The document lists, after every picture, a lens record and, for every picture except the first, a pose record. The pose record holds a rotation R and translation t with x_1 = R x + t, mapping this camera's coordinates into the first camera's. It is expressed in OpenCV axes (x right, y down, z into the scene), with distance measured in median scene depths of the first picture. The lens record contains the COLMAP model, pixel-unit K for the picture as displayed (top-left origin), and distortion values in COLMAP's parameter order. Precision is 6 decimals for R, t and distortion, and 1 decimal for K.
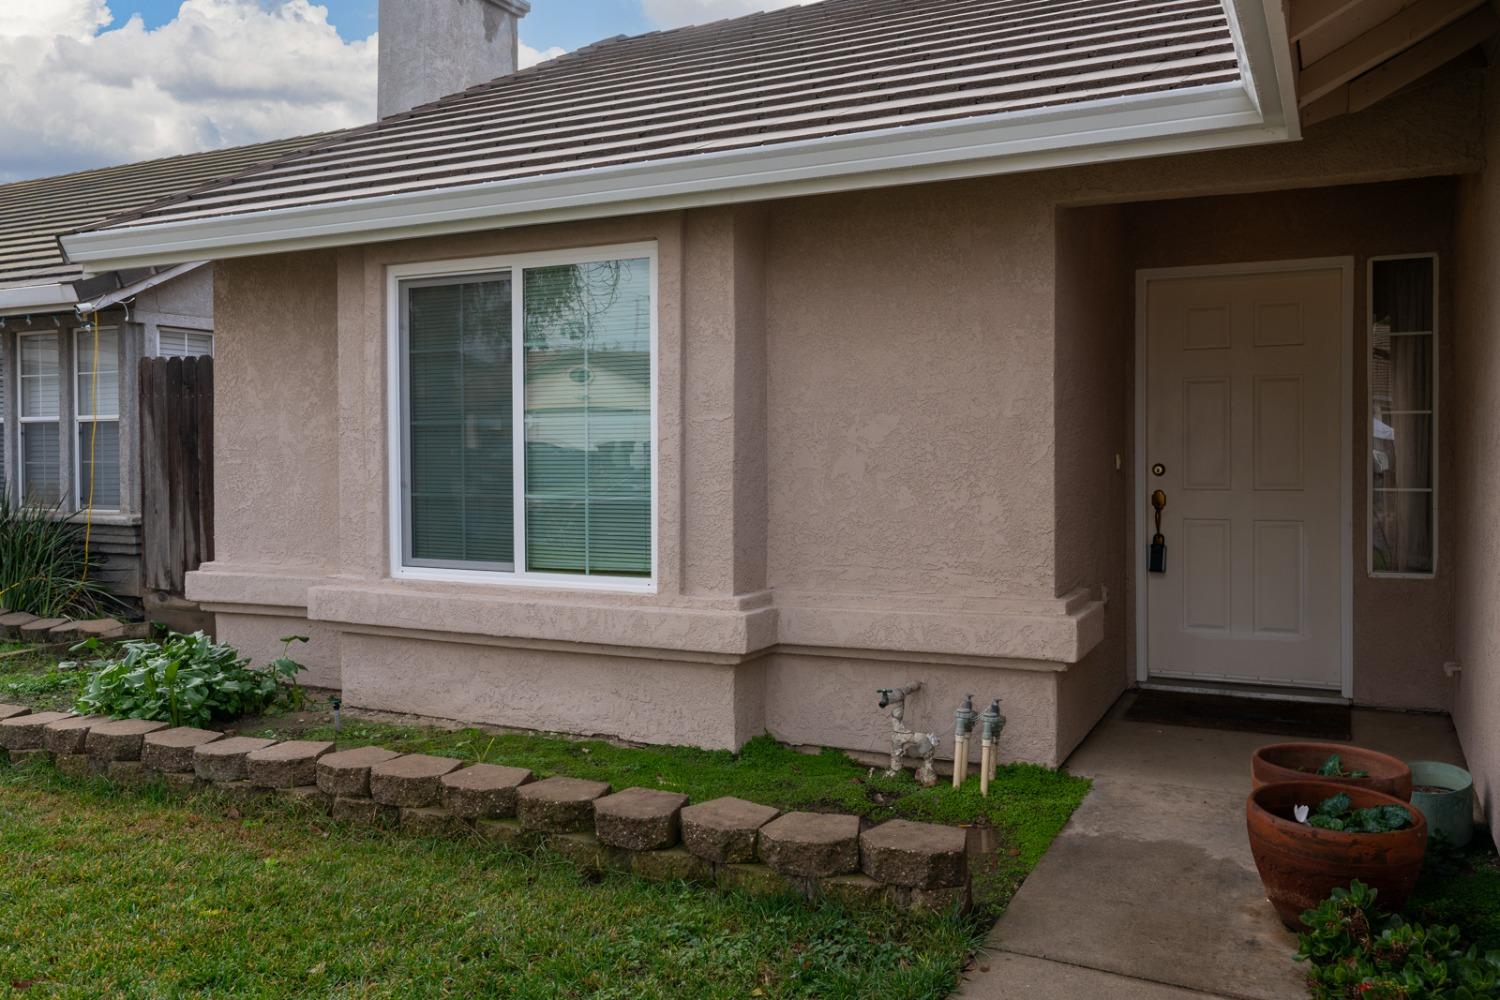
lens RADIAL K [[1192.5, 0, 763.5], [0, 1192.5, 460.5], [0, 0, 1]] dist [0.006487, 0.000720]
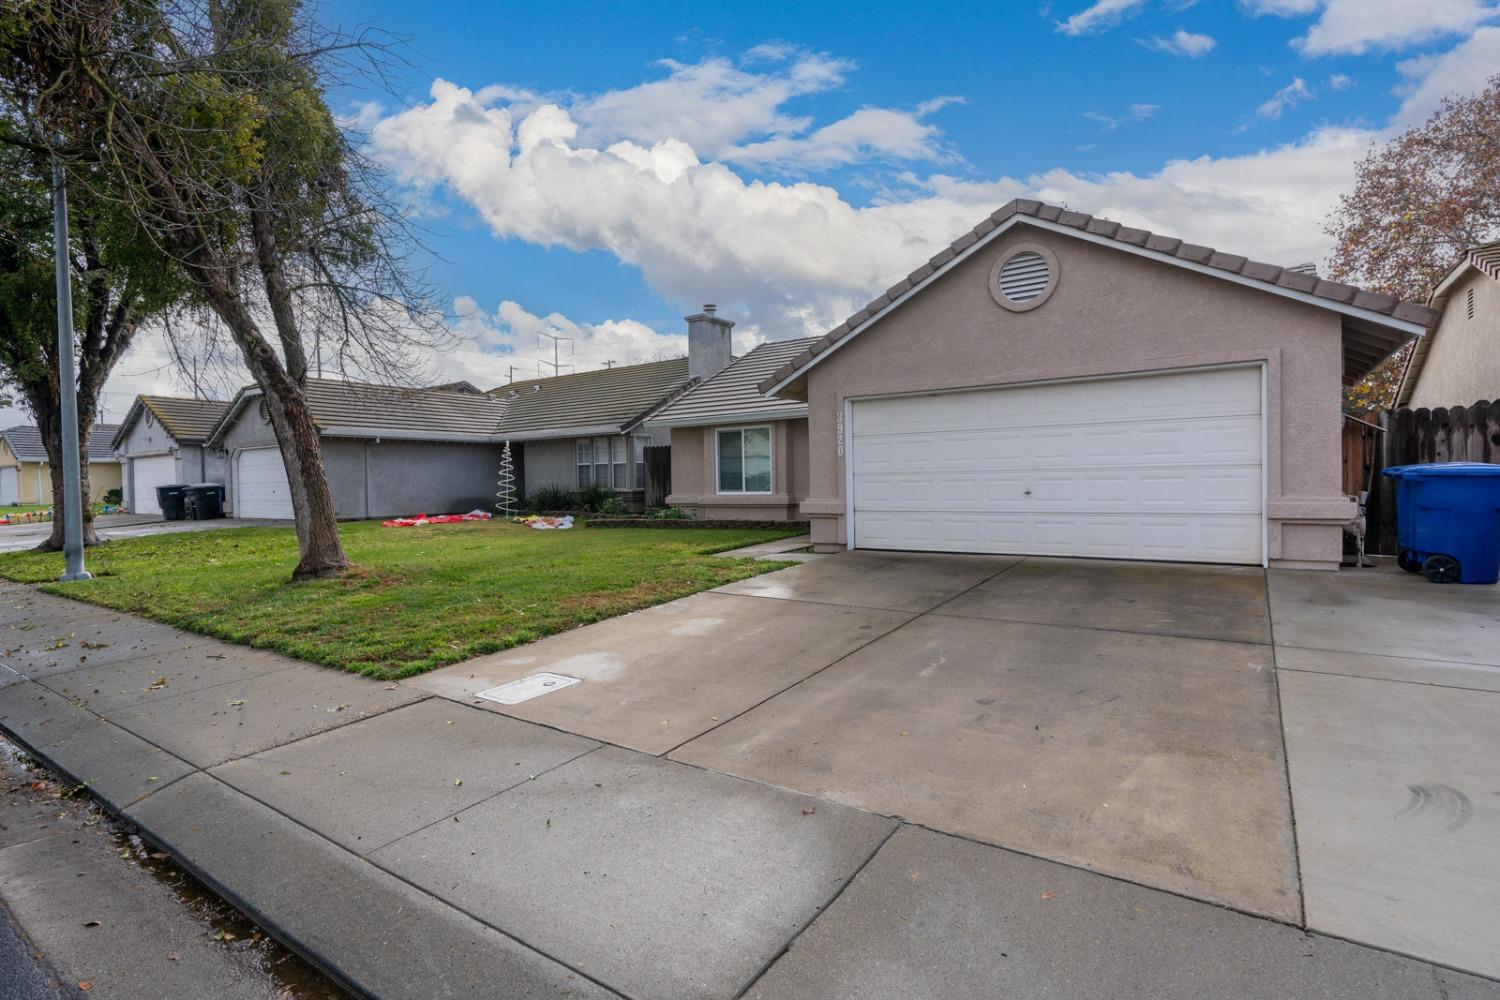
lens RADIAL K [[716.1, 0, 758.8], [0, 716.1, 495.0], [0, 0, 1]] dist [-0.009404, 0.005042]
pose [[0.990545, -0.010853, -0.136759, 0.240372], [0.012451, 0.999864, 0.010834, 0.072385], [0.136623, -0.012434, 0.990545, -1.782057]]
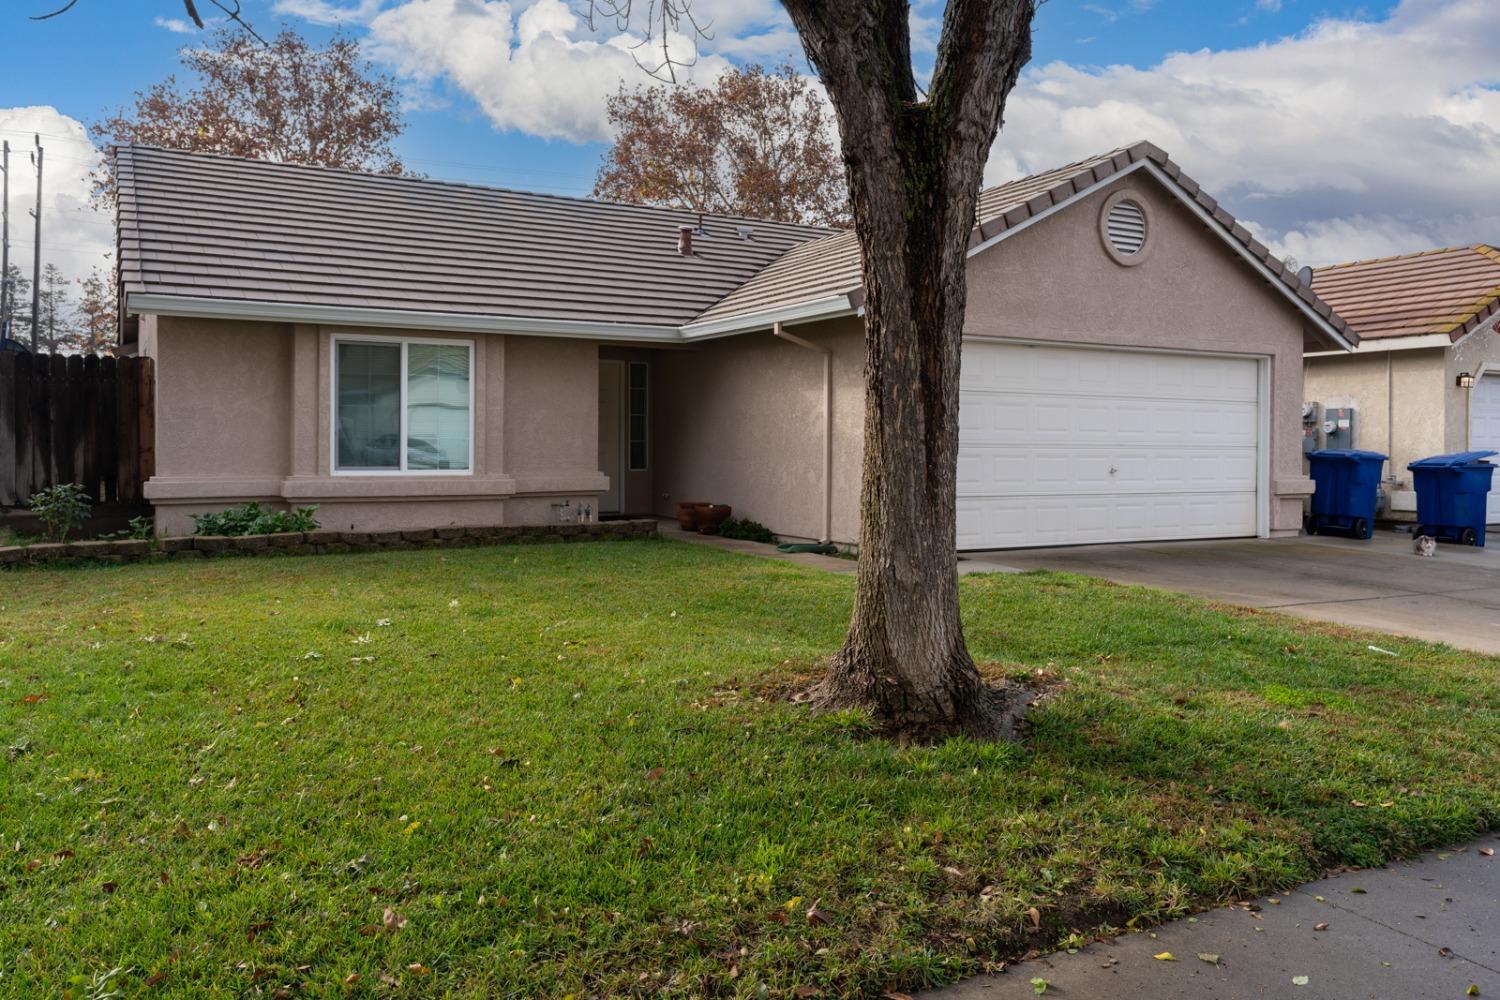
lens RADIAL K [[1161.8, 0, 752.8], [0, 1161.8, 468.6], [0, 0, 1]] dist [-0.004107, 0.000139]
pose [[0.564695, -0.005321, 0.825283, -1.628591], [-0.000458, 0.999977, 0.006761, 0.070998], [-0.825300, -0.004196, 0.564679, -0.832250]]
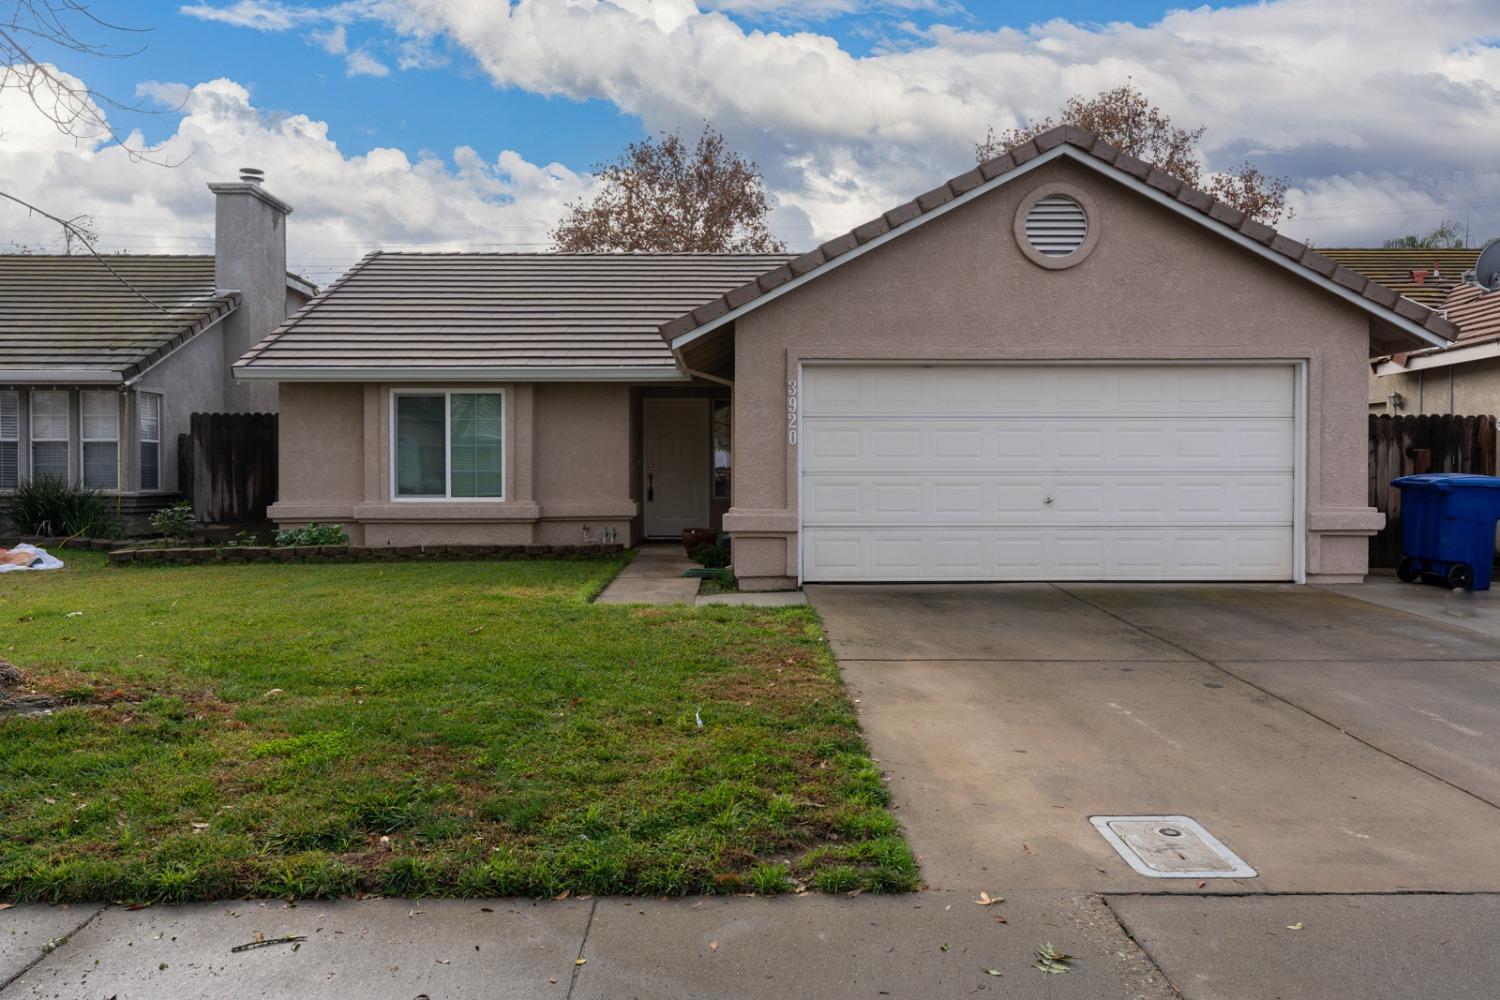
lens RADIAL K [[1026.4, 0, 749.1], [0, 1026.4, 496.2], [0, 0, 1]] dist [0.001416, -0.003318]
pose [[0.891586, -0.004142, 0.452833, -0.648295], [0.001035, 0.999974, 0.007109, 0.069979], [-0.452850, -0.005870, 0.891567, -1.481958]]
